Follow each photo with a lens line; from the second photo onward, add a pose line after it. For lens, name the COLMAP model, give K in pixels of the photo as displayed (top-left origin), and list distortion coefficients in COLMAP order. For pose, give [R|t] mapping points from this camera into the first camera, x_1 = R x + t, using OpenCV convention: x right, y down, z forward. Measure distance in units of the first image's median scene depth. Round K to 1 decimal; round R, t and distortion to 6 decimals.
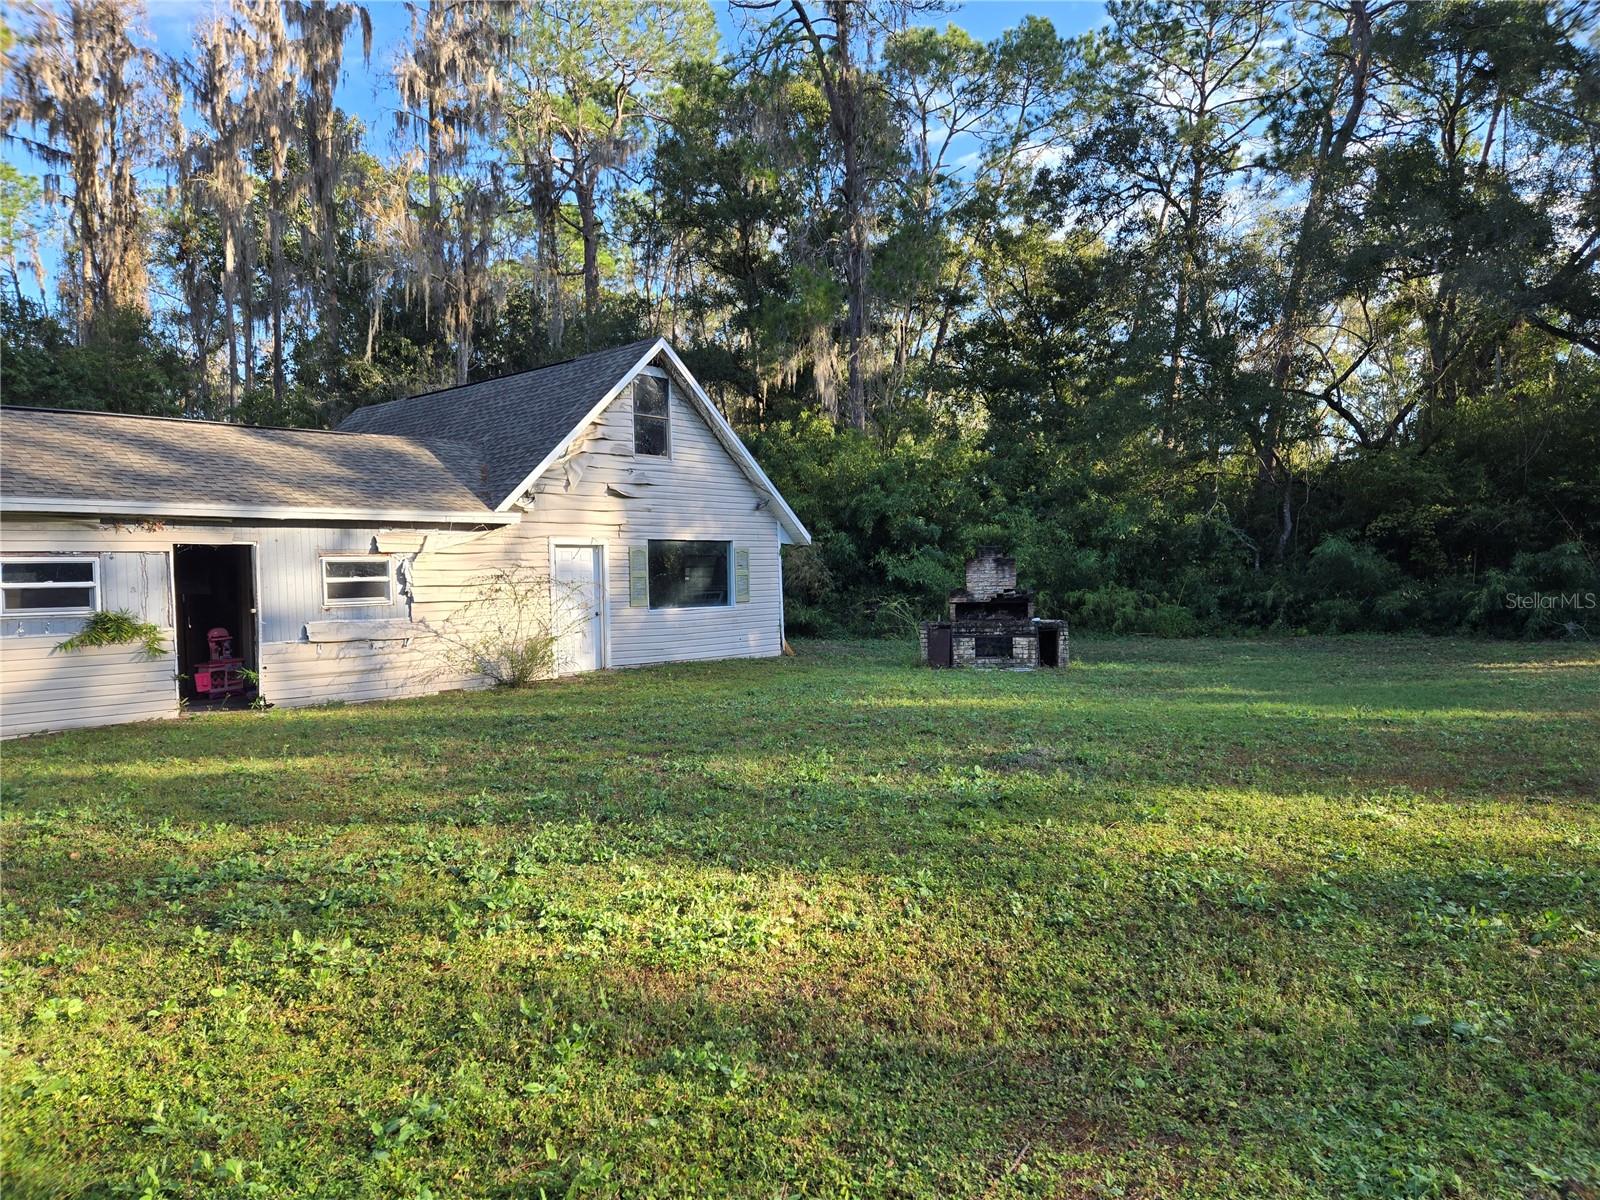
lens RADIAL K [[1057.0, 0, 788.0], [0, 1057.0, 608.5], [0, 0, 1]] dist [0.083164, -0.069952]
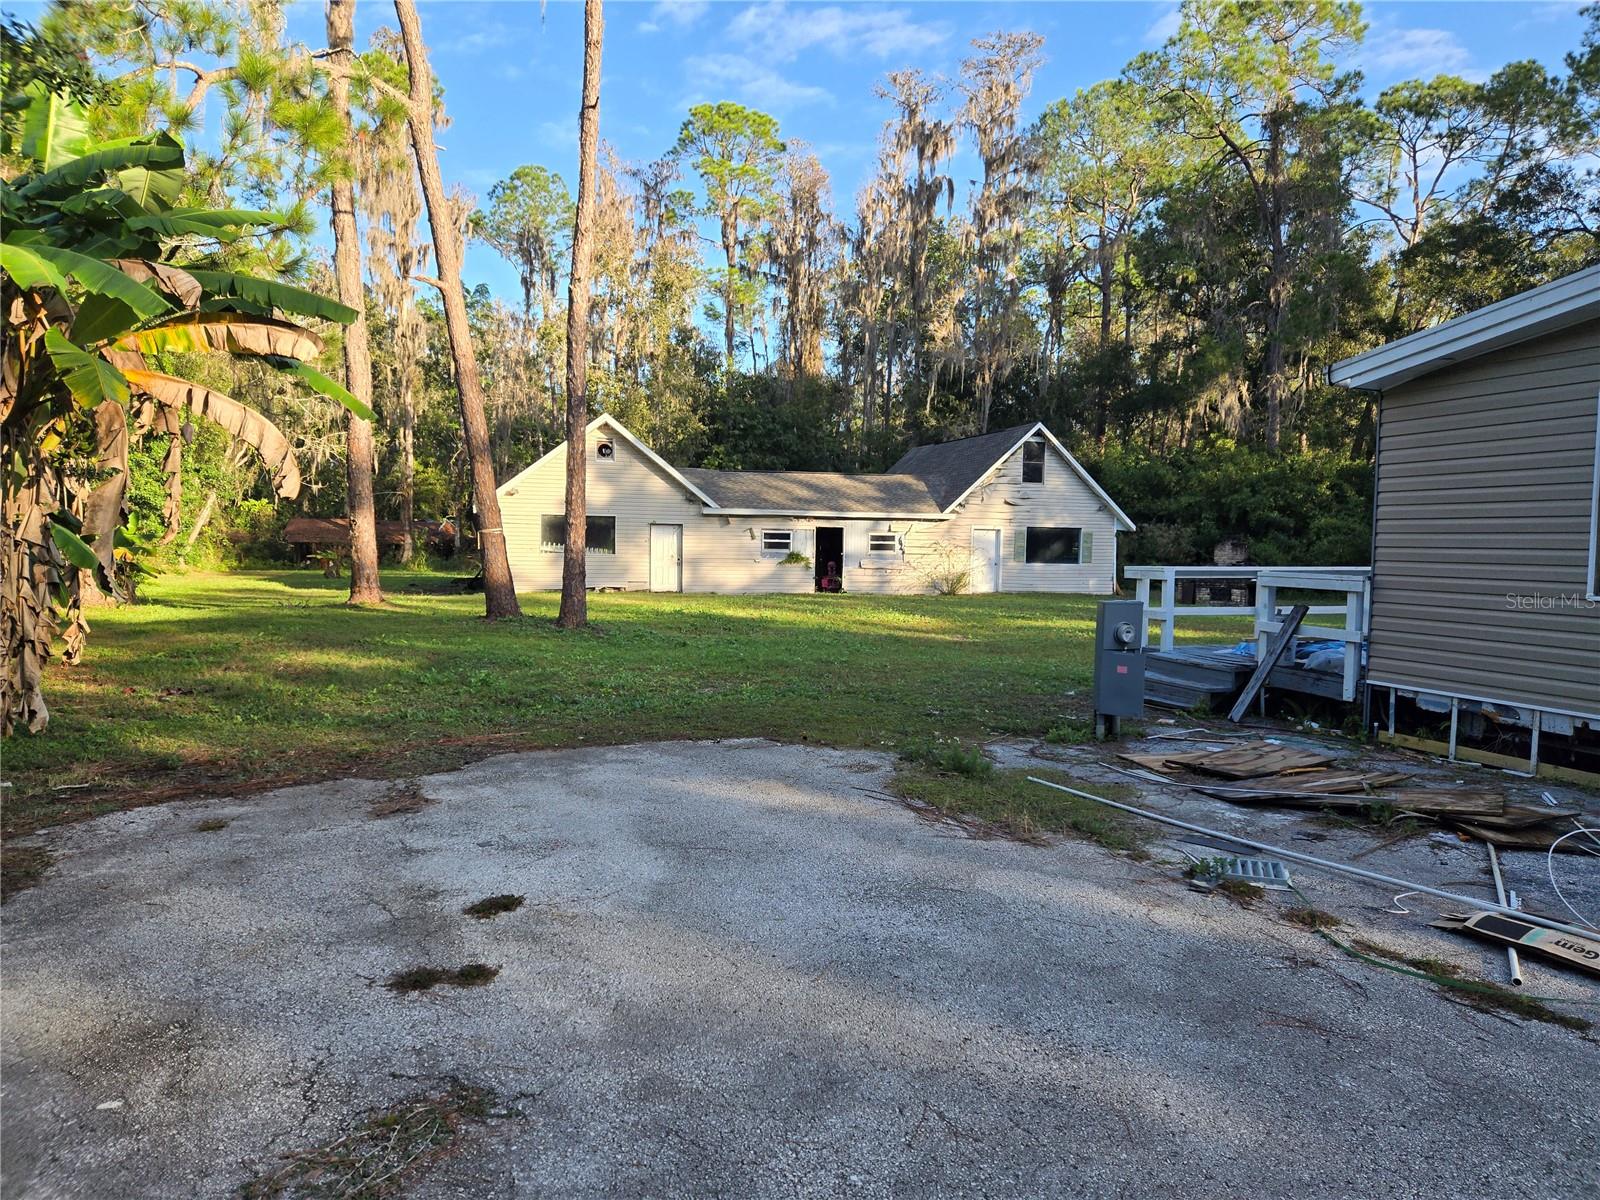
lens RADIAL K [[1058.3, 0, 800.0], [0, 1058.3, 600.0], [0, 0, 1]] dist [0.077250, -0.064073]
pose [[0.850853, 0.063974, -0.521494, 0.553380], [-0.052492, 0.997944, 0.036778, 0.018921], [0.522775, -0.003918, 0.852462, -0.894963]]
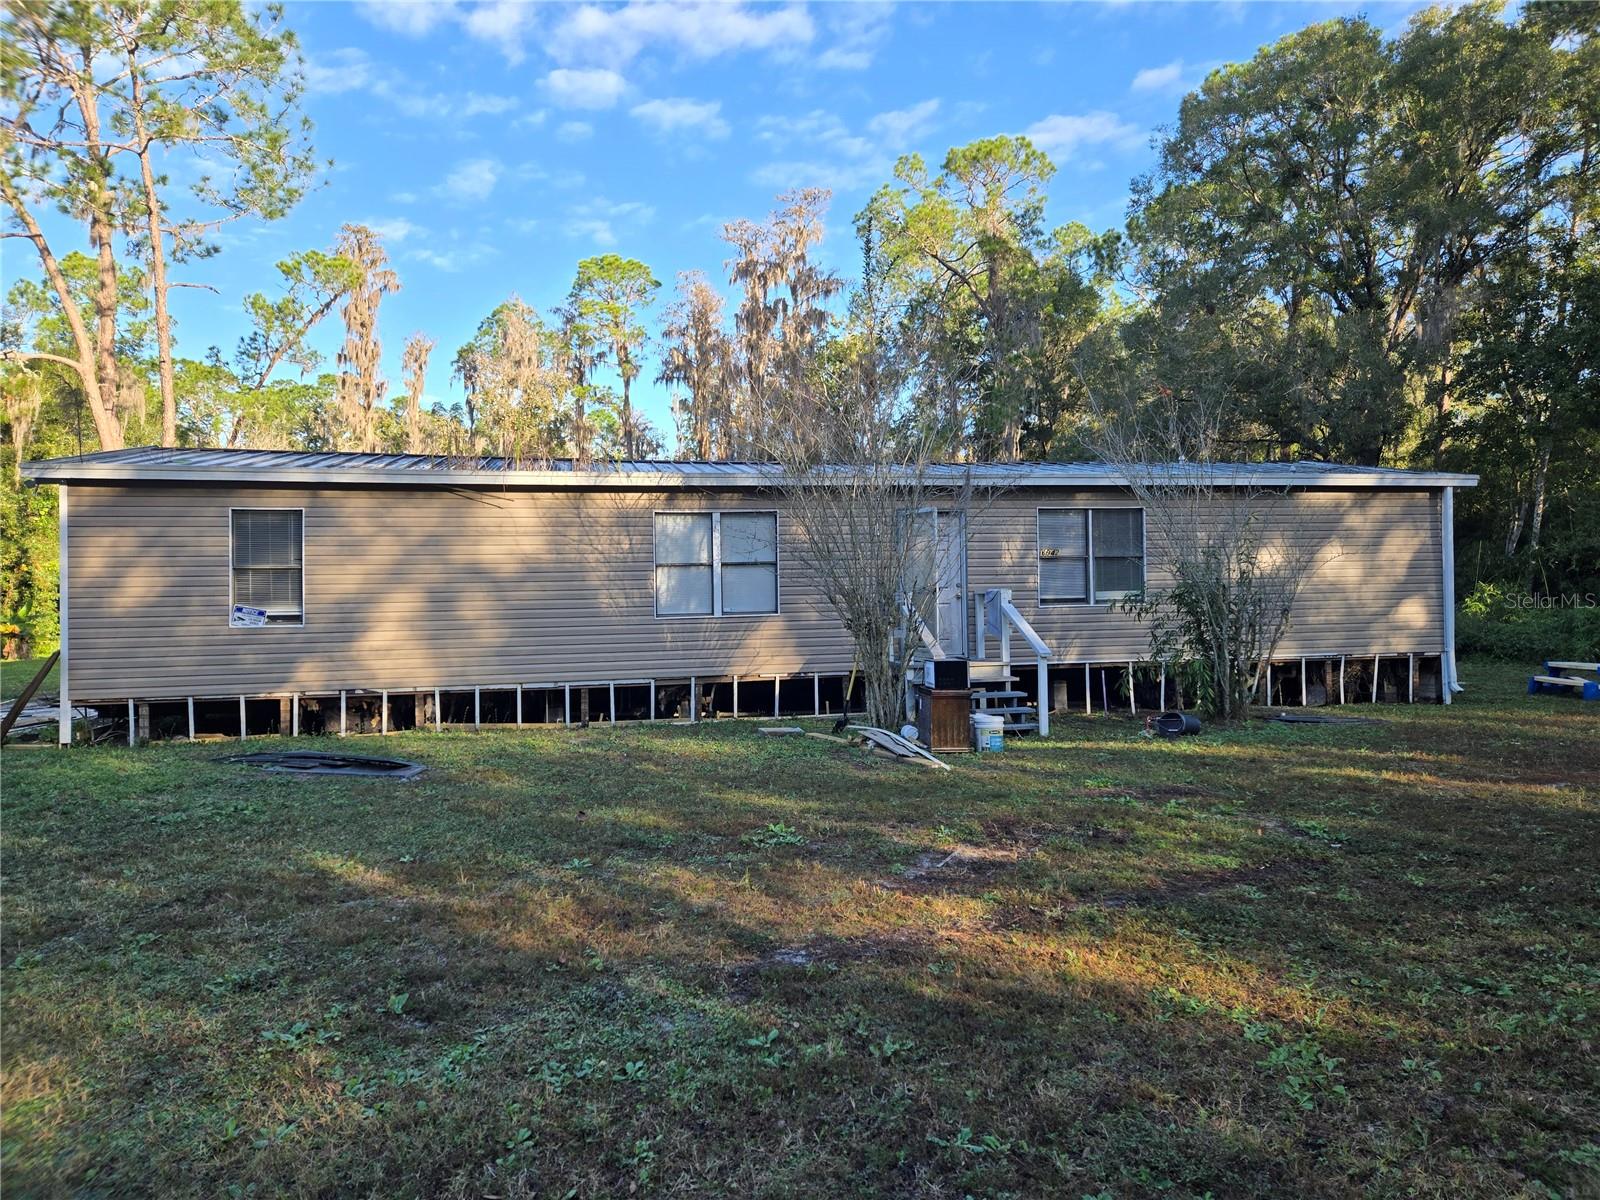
lens RADIAL K [[1058.3, 0, 800.0], [0, 1058.3, 600.0], [0, 0, 1]] dist [0.077250, -0.064073]
pose [[0.764937, 0.002330, -0.644101, 1.751468], [-0.016674, 0.999730, -0.016186, 0.011329], [0.643889, 0.023121, 0.764769, -0.832963]]
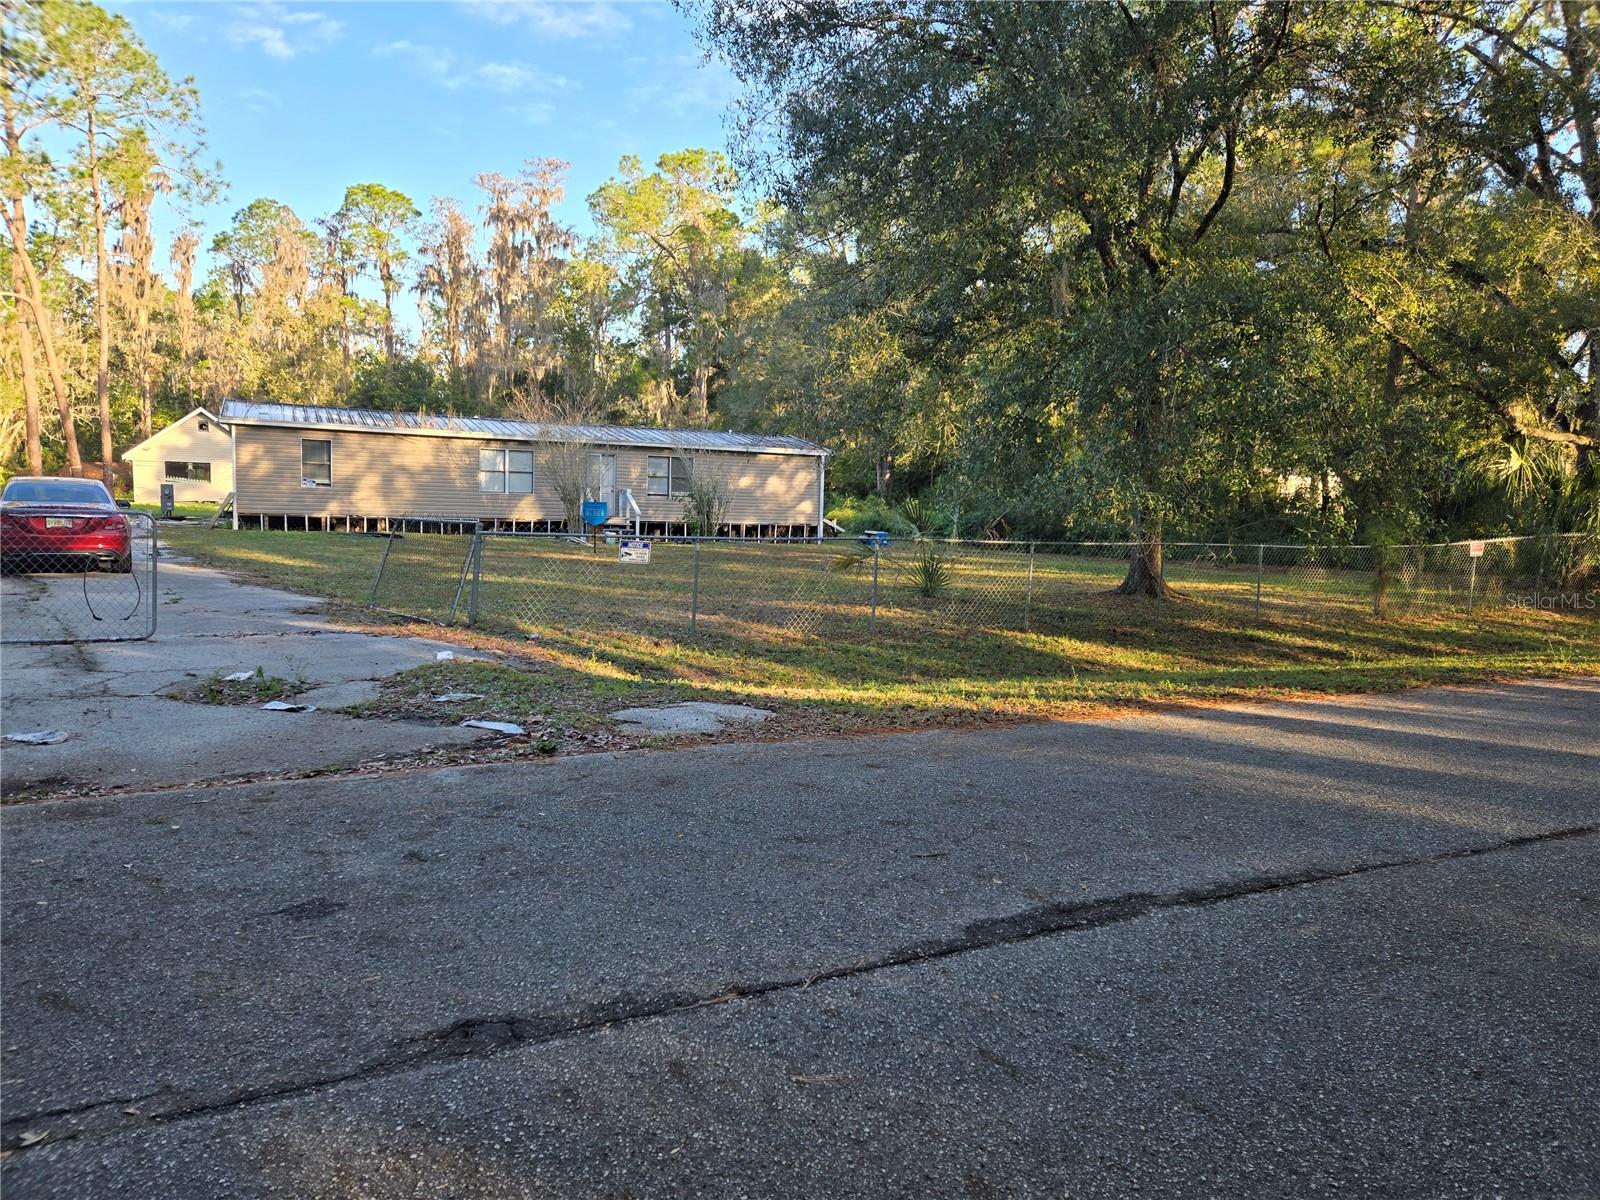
lens RADIAL K [[1058.3, 0, 800.0], [0, 1058.3, 600.0], [0, 0, 1]] dist [0.077250, -0.064073]
pose [[0.896300, 0.085795, -0.435069, 2.522496], [-0.060910, 0.995625, 0.070854, 0.035462], [0.439245, -0.037007, 0.897605, -1.768829]]
